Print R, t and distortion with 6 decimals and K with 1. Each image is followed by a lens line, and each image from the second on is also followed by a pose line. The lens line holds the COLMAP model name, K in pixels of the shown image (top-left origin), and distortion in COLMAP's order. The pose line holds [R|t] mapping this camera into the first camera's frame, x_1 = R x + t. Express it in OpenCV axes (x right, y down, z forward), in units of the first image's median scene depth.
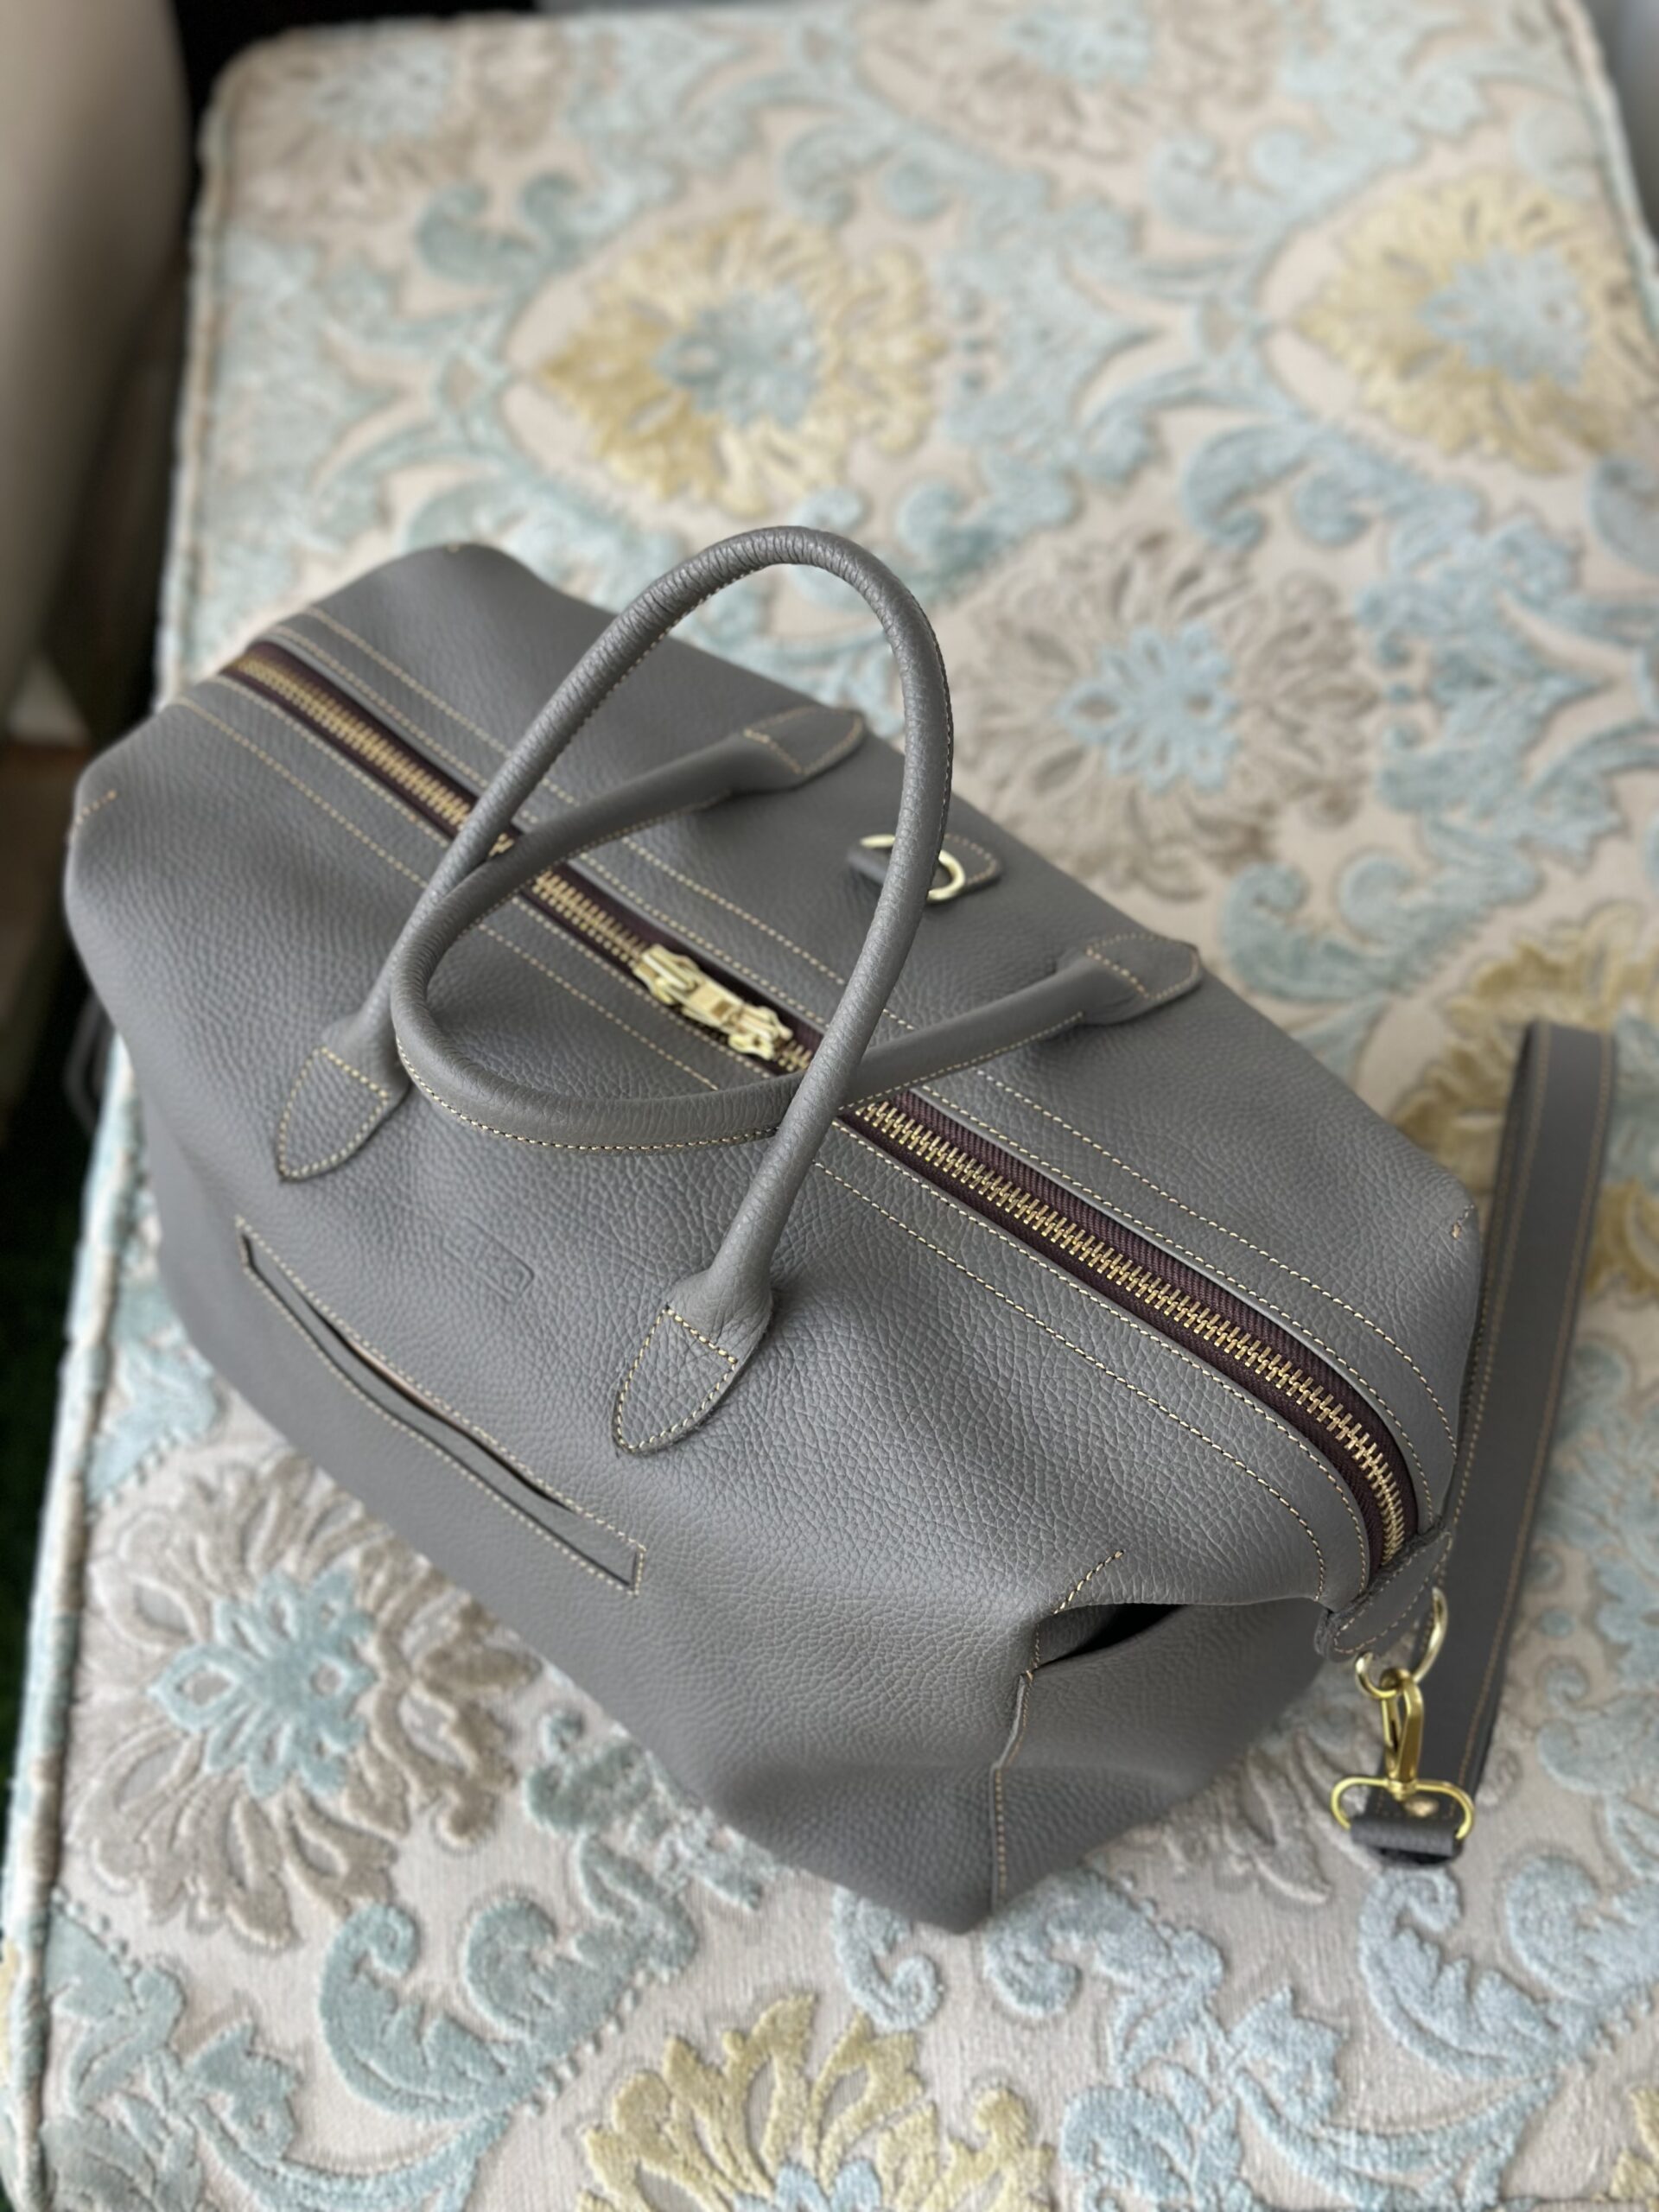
lens RADIAL K [[3126.5, 0, 829.5], [0, 3126.5, 1106.0], [0, 0, 1]] dist [0.164841, -0.409709]
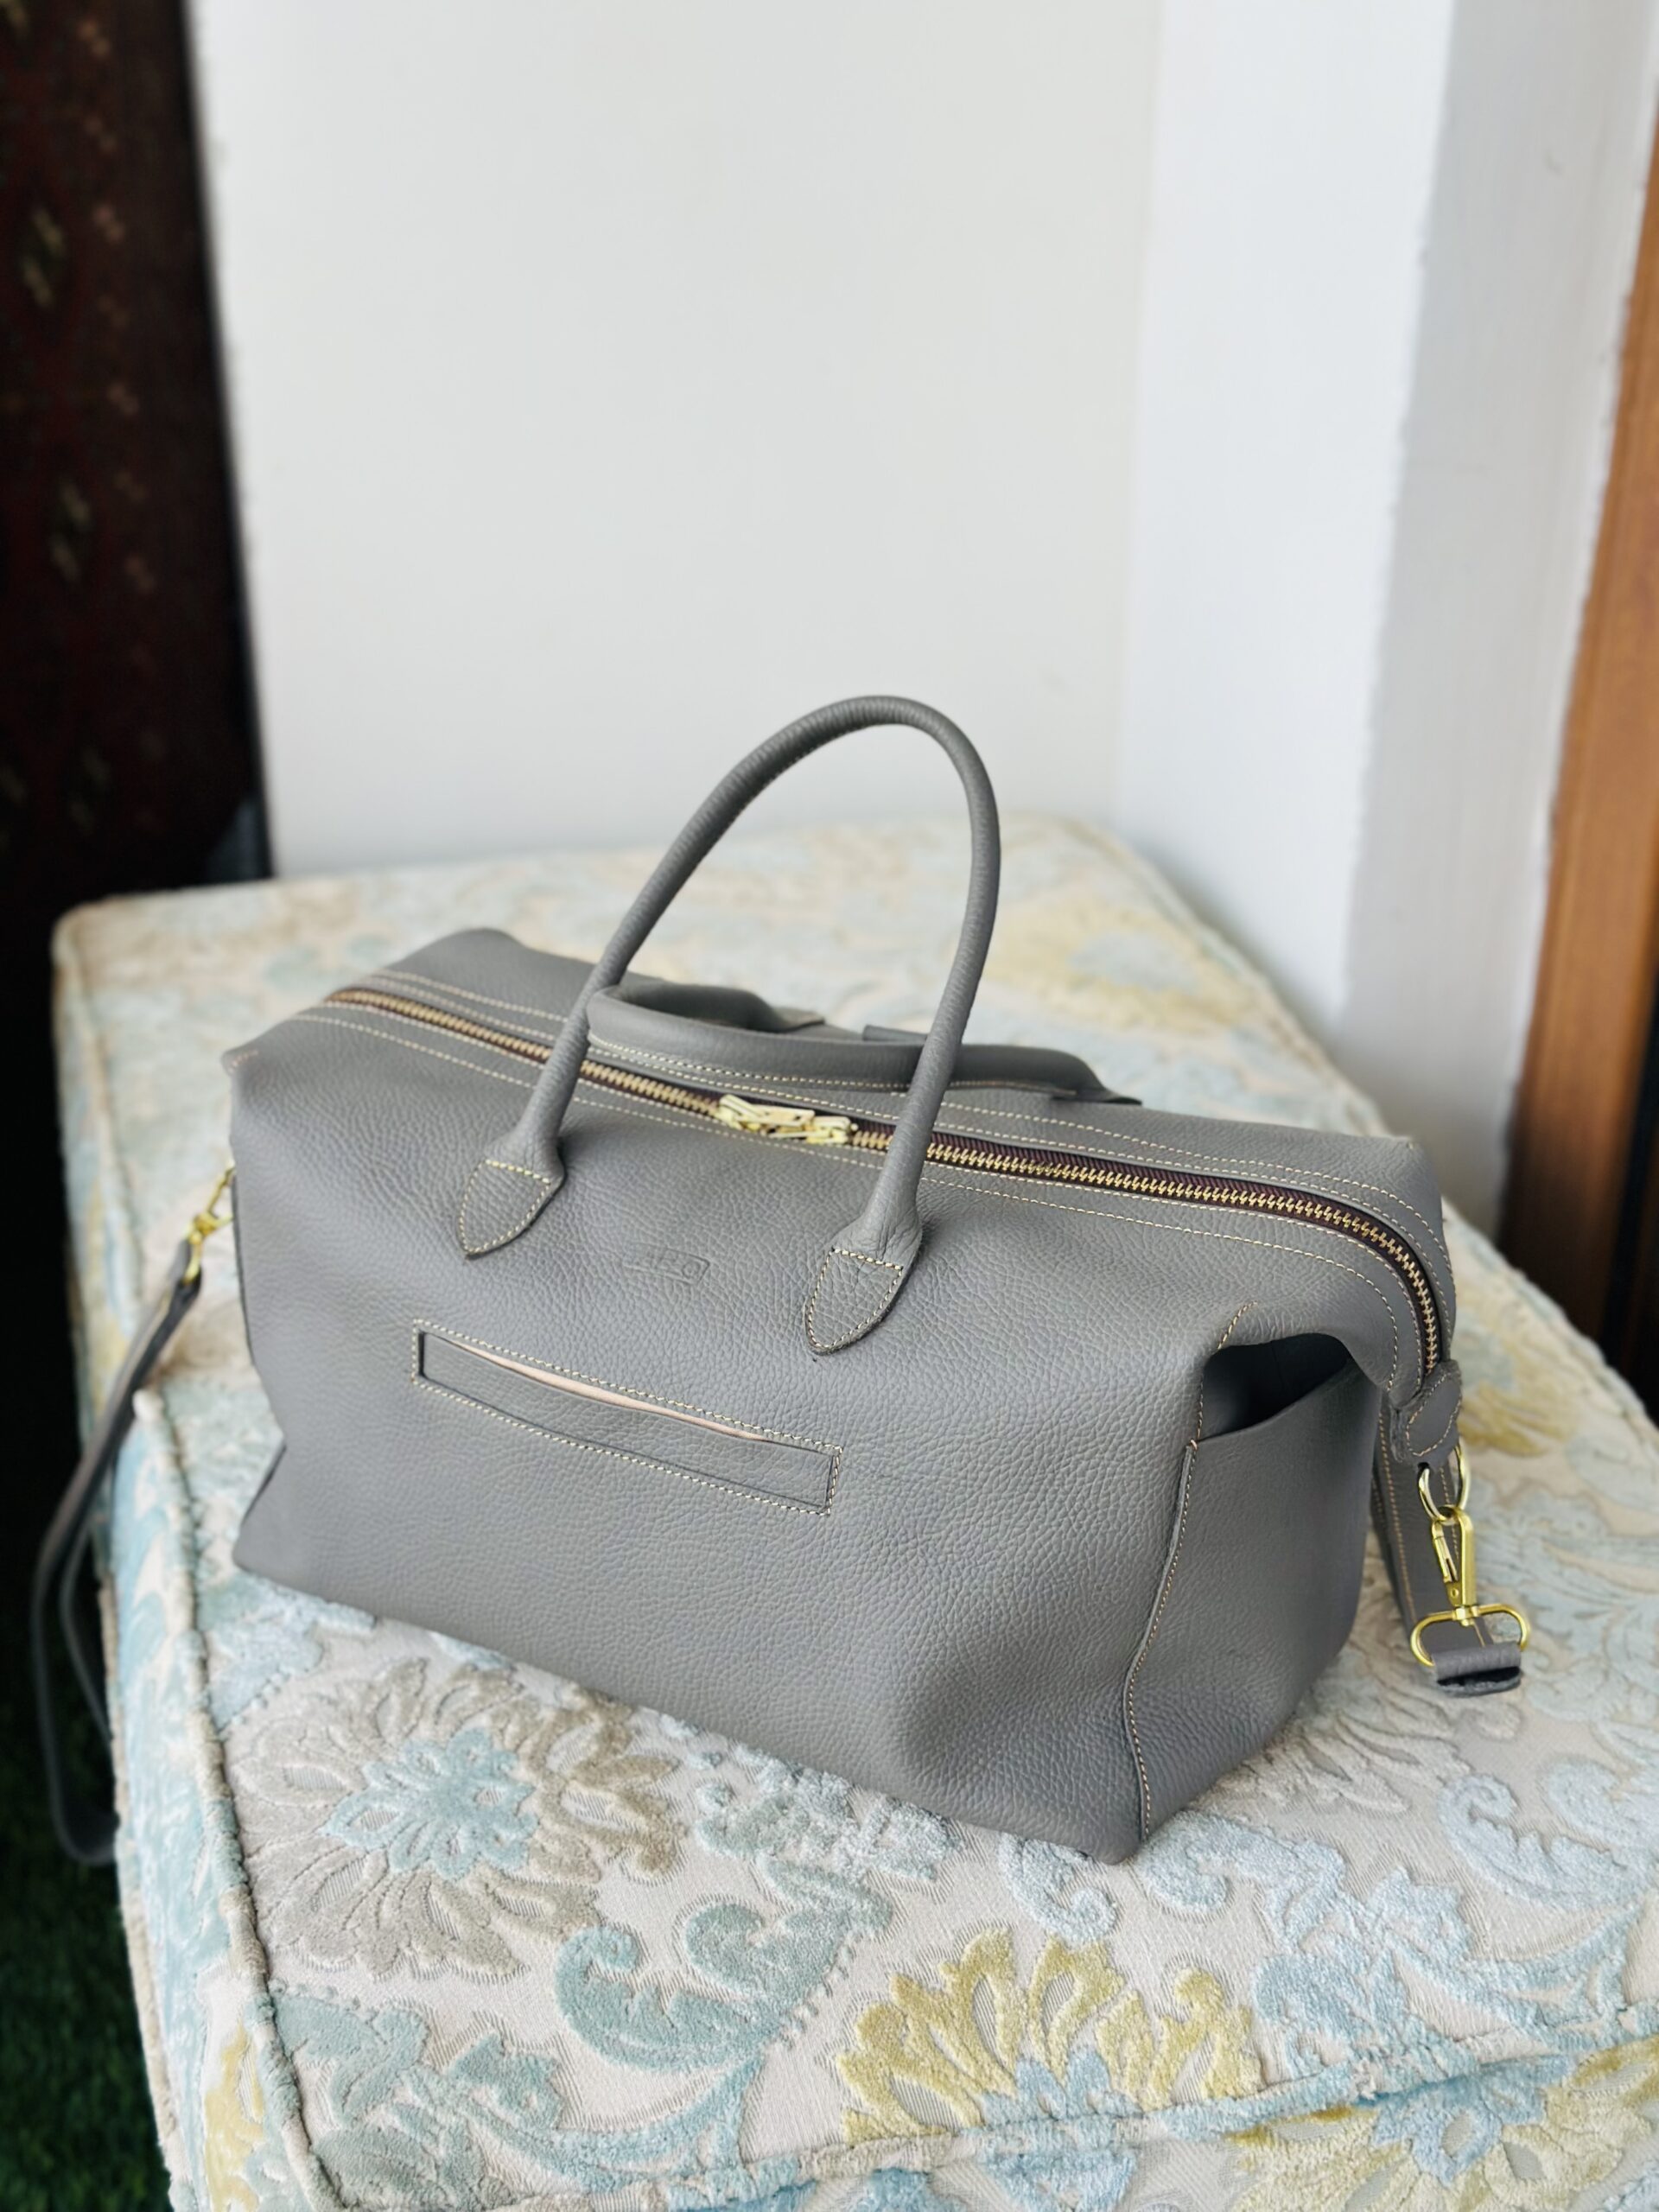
lens RADIAL K [[3122.8, 0, 829.5], [0, 3122.8, 1106.0], [0, 0, 1]] dist [0.098985, -0.138943]
pose [[0.966711, -0.051684, 0.250595, -0.326005], [0.167643, 0.867830, -0.467725, 0.536860], [-0.193301, 0.494165, 0.847606, -0.061477]]
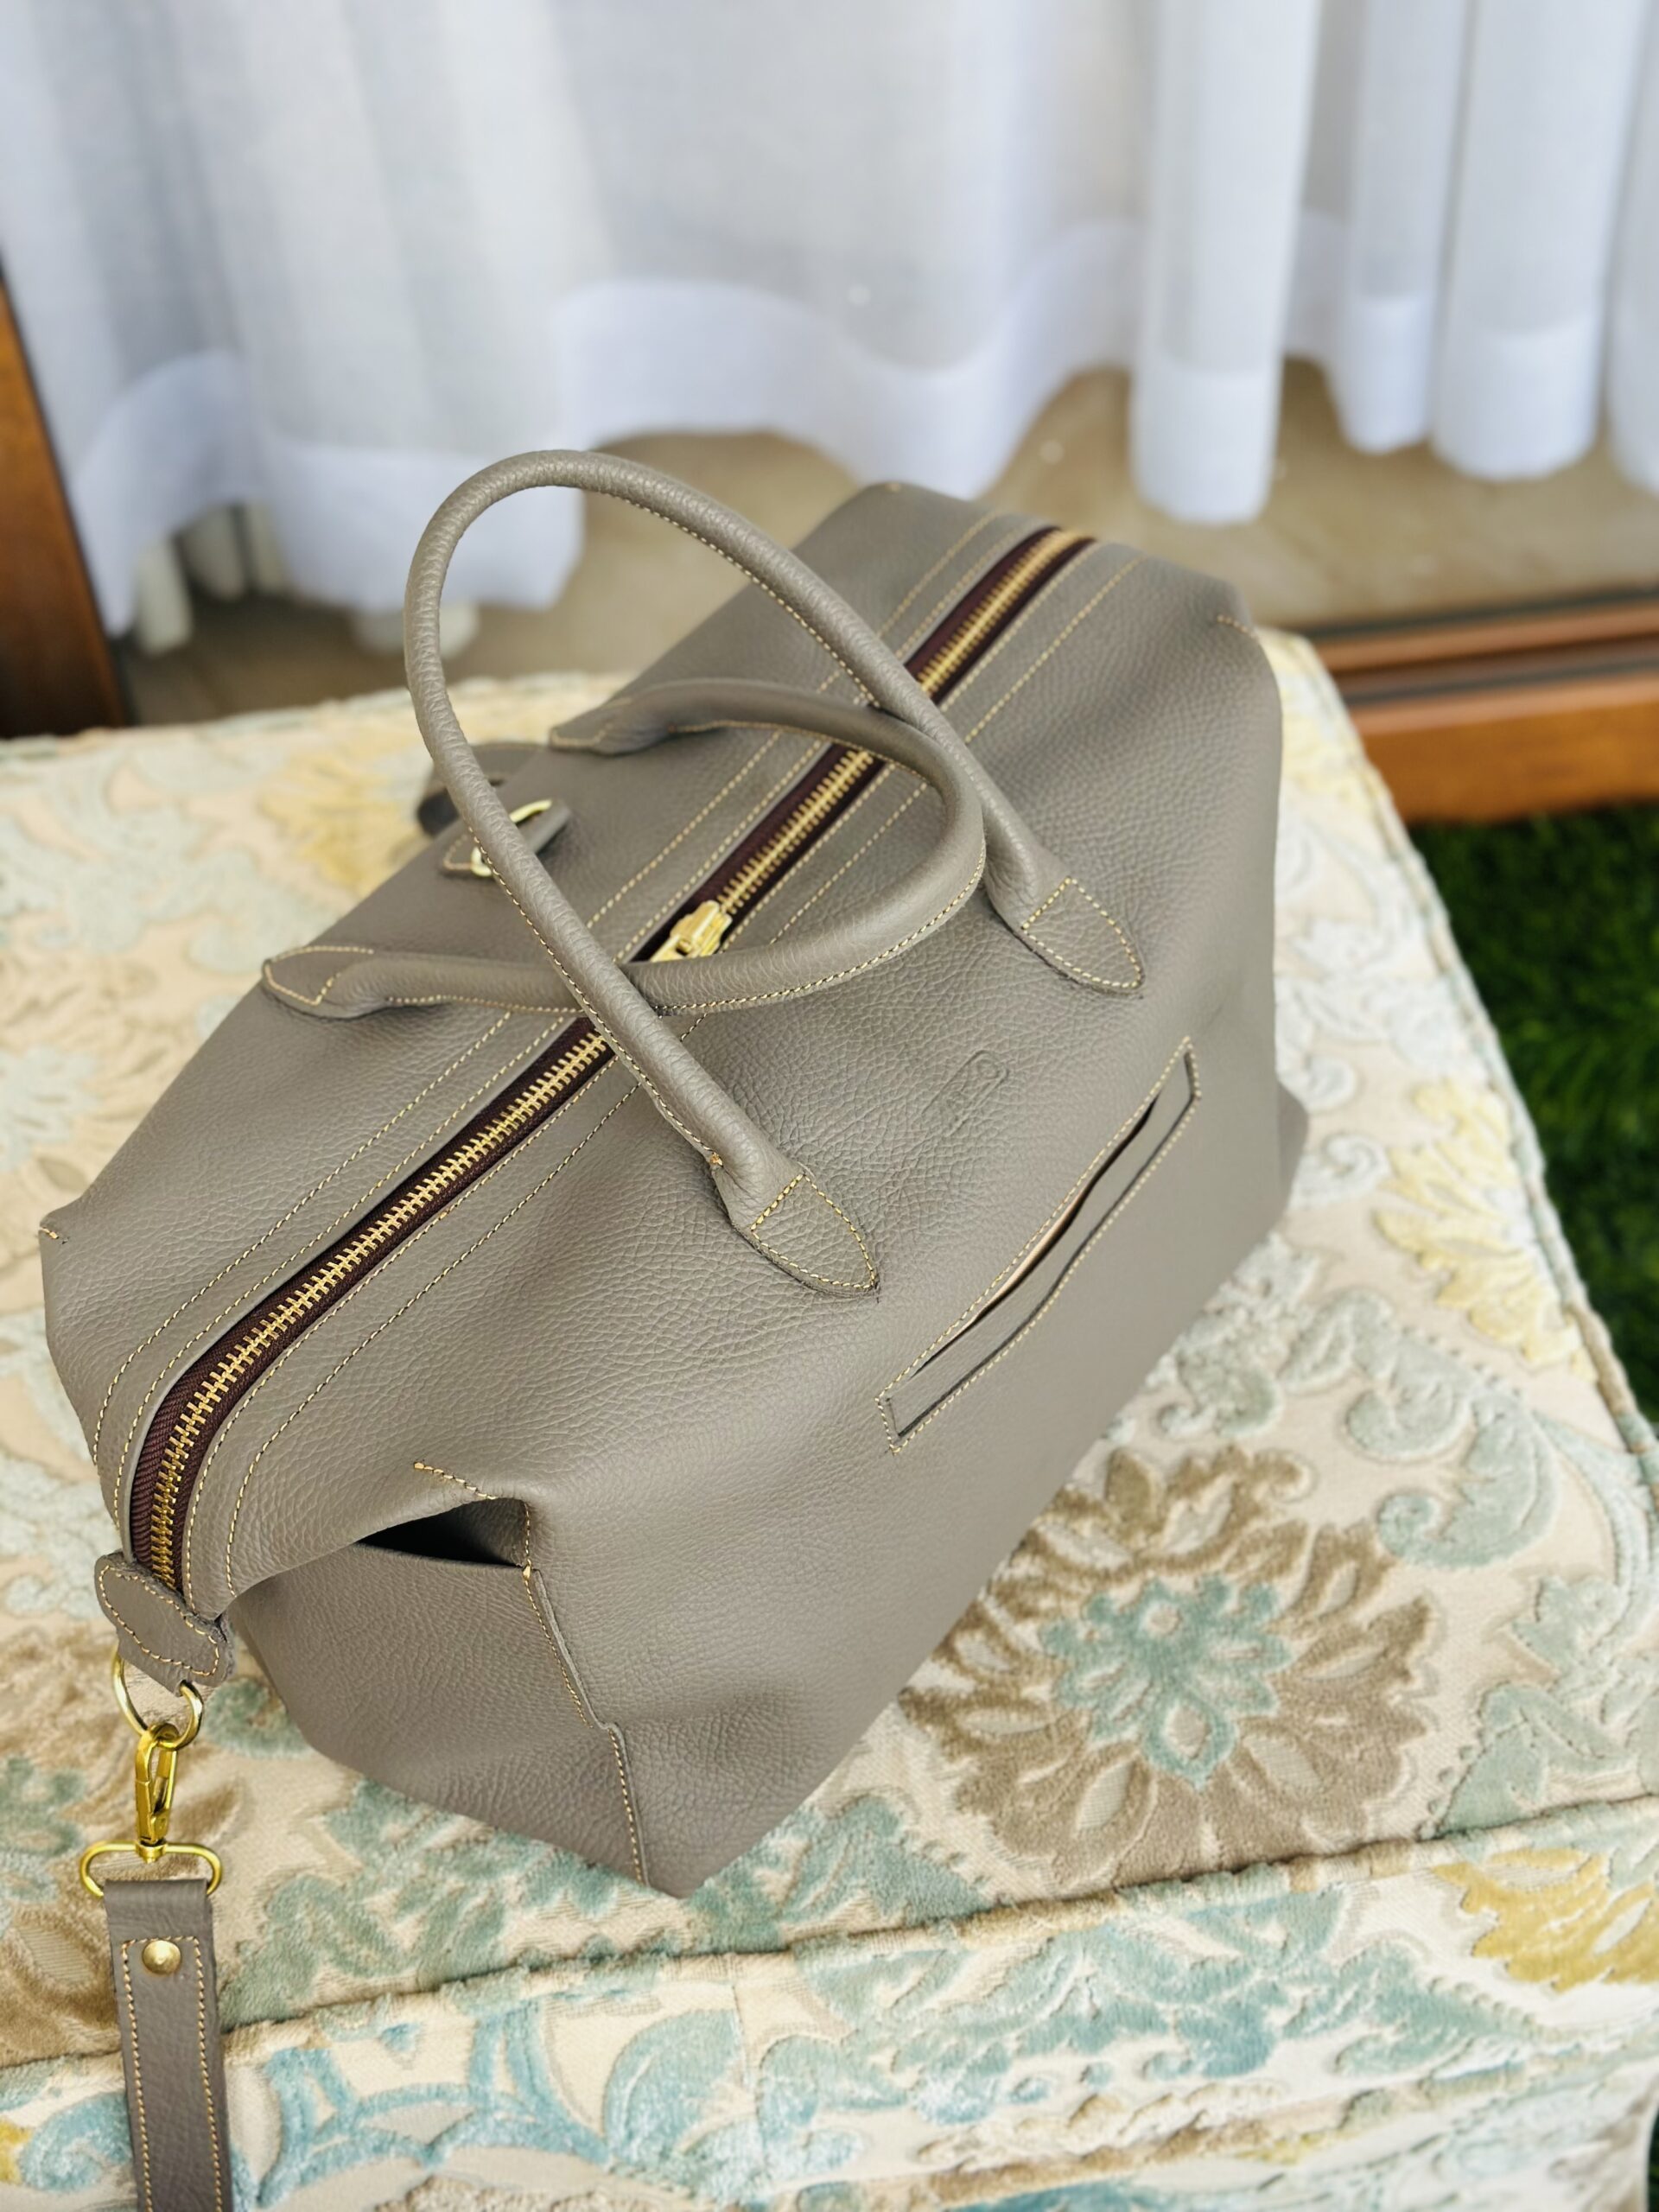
lens RADIAL K [[3122.8, 0, 829.5], [0, 3122.8, 1106.0], [0, 0, 1]] dist [0.098985, -0.138943]
pose [[-0.106896, -0.696594, 0.709458, -0.788164], [0.865233, 0.286367, 0.411541, -0.388939], [-0.489842, 0.657838, 0.572105, 0.405128]]
